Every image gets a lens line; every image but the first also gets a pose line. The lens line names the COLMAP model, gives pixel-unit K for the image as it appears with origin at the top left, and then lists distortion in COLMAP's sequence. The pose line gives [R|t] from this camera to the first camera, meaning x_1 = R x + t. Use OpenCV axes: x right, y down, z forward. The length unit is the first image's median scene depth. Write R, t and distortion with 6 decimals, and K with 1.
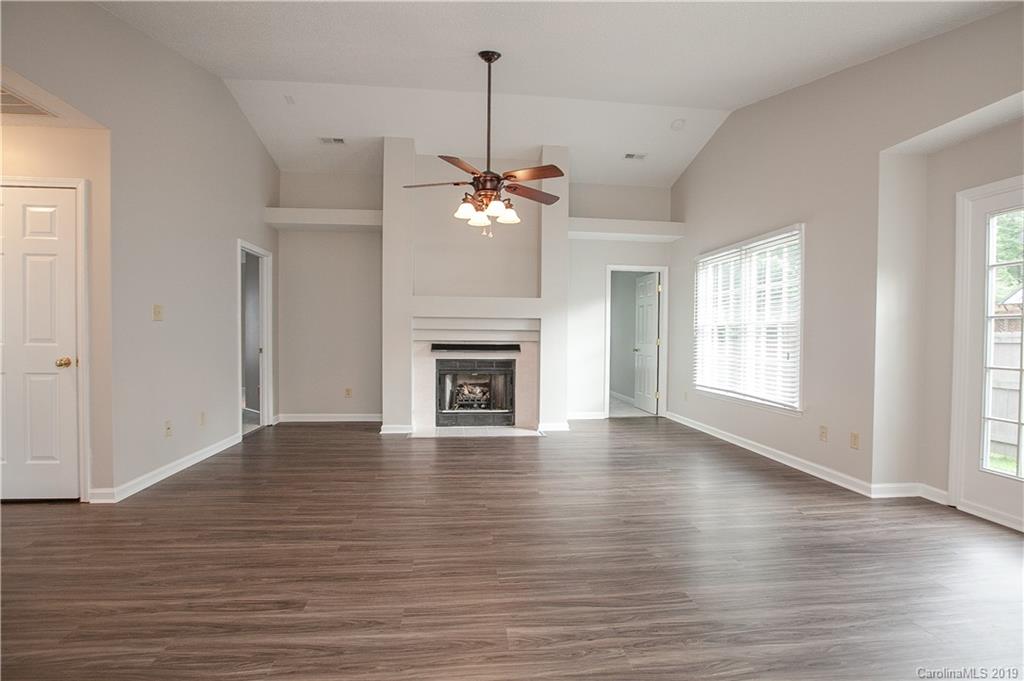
lens RADIAL K [[472.9, 0, 511.5], [0, 472.9, 345.1], [0, 0, 1]] dist [-0.059254, 0.020140]
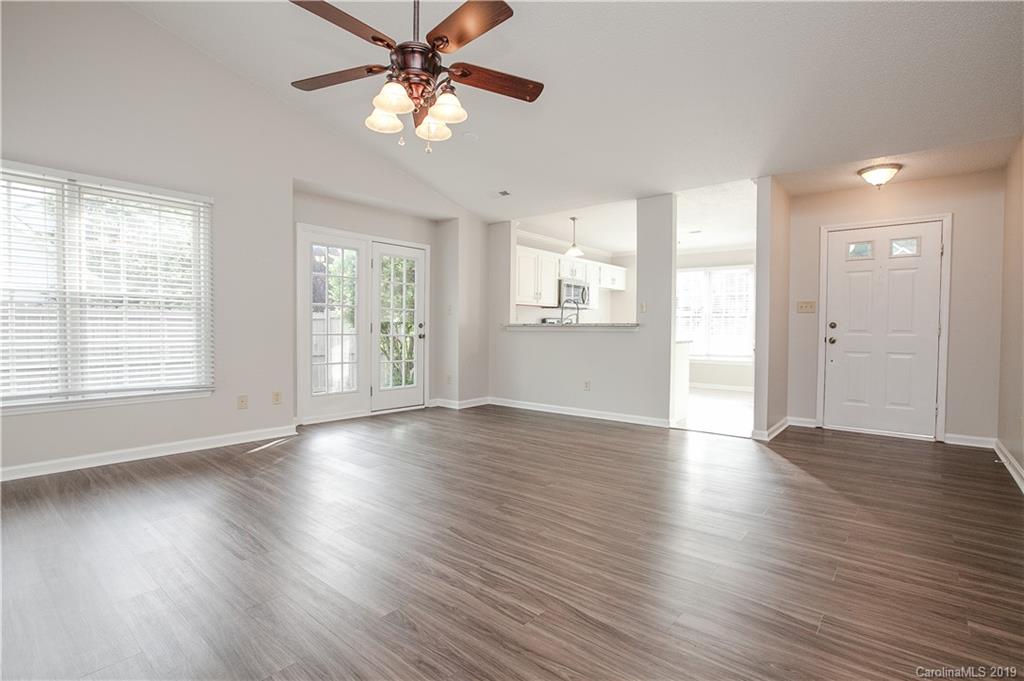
lens RADIAL K [[496.7, 0, 508.6], [0, 496.7, 334.7], [0, 0, 1]] dist [-0.046588, 0.000410]
pose [[-0.682944, -0.022391, 0.730127, -0.470334], [0.002922, 0.999438, 0.033383, -0.005028], [-0.730464, 0.024932, -0.682495, 1.031736]]
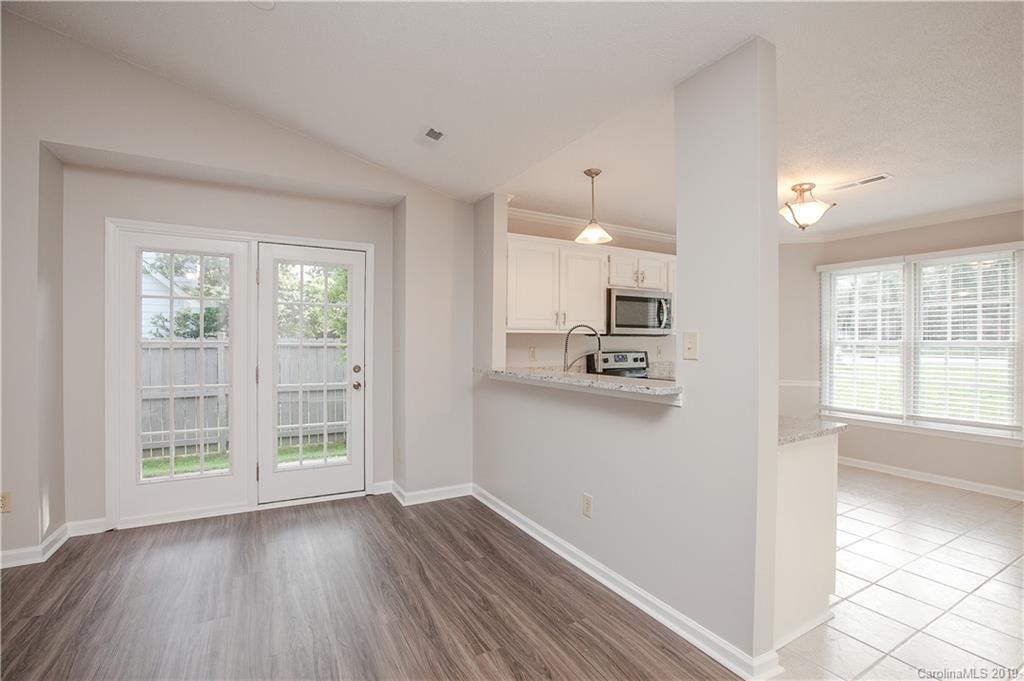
lens RADIAL K [[472.9, 0, 511.5], [0, 472.9, 345.1], [0, 0, 1]] dist [-0.059254, 0.020140]
pose [[-0.381705, -0.016911, 0.924129, -0.188243], [0.011797, 0.999662, 0.023166, -0.042888], [-0.924209, 0.019744, -0.381377, 0.356800]]
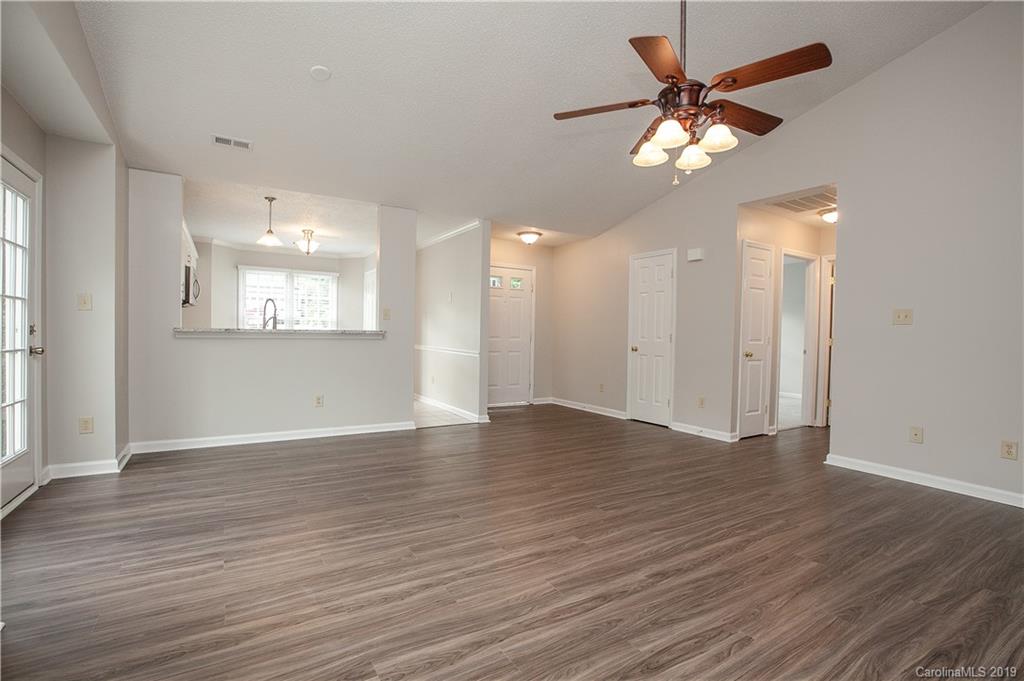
lens RADIAL K [[472.9, 0, 511.5], [0, 472.9, 345.1], [0, 0, 1]] dist [-0.059254, 0.020140]
pose [[-0.905836, -0.015063, -0.423360, 0.331408], [-0.034967, 0.998616, 0.039287, -0.012213], [0.422182, 0.050391, -0.905109, 1.133626]]
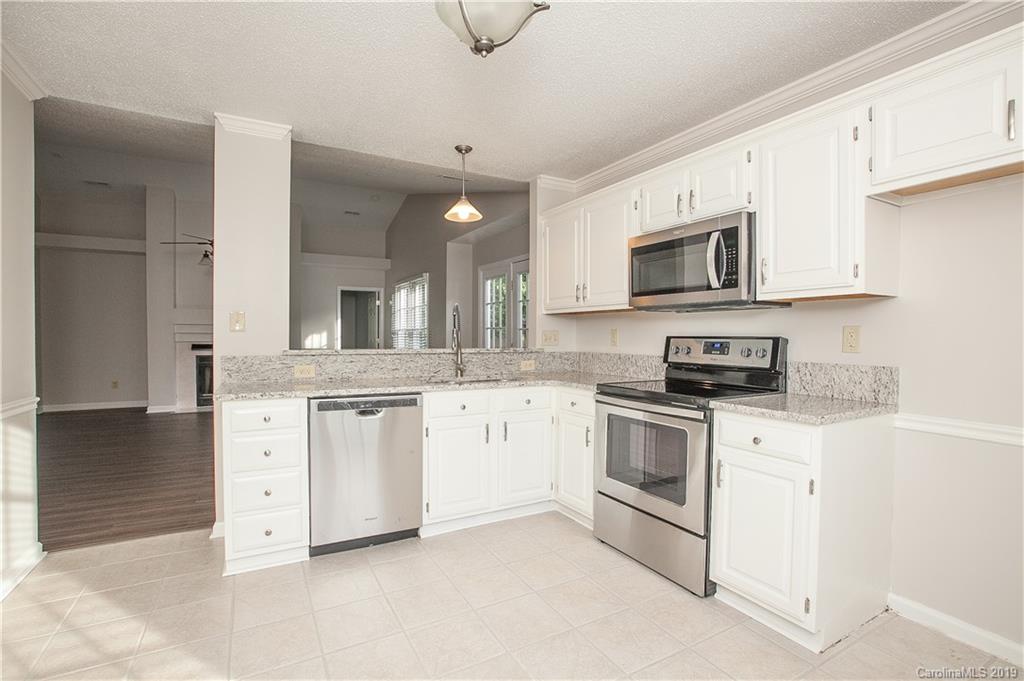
lens RADIAL K [[472.9, 0, 511.5], [0, 472.9, 345.1], [0, 0, 1]] dist [-0.059254, 0.020140]
pose [[0.923511, -0.013406, 0.383336, 0.192777], [0.011254, 0.999906, 0.007856, -0.000797], [-0.383406, -0.002941, 0.923575, -0.635039]]
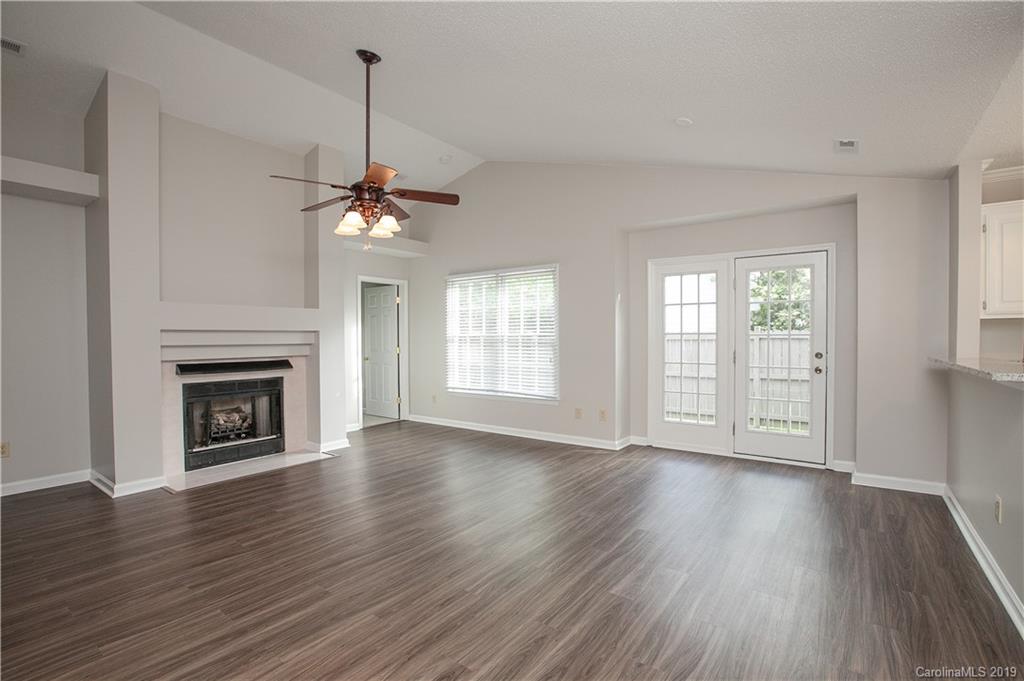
lens RADIAL K [[472.9, 0, 511.5], [0, 472.9, 345.1], [0, 0, 1]] dist [-0.059254, 0.020140]
pose [[0.680238, -0.026155, 0.732525, -0.411442], [0.026732, 0.999584, 0.010866, -0.032733], [-0.732504, 0.012191, 0.680653, 0.118415]]
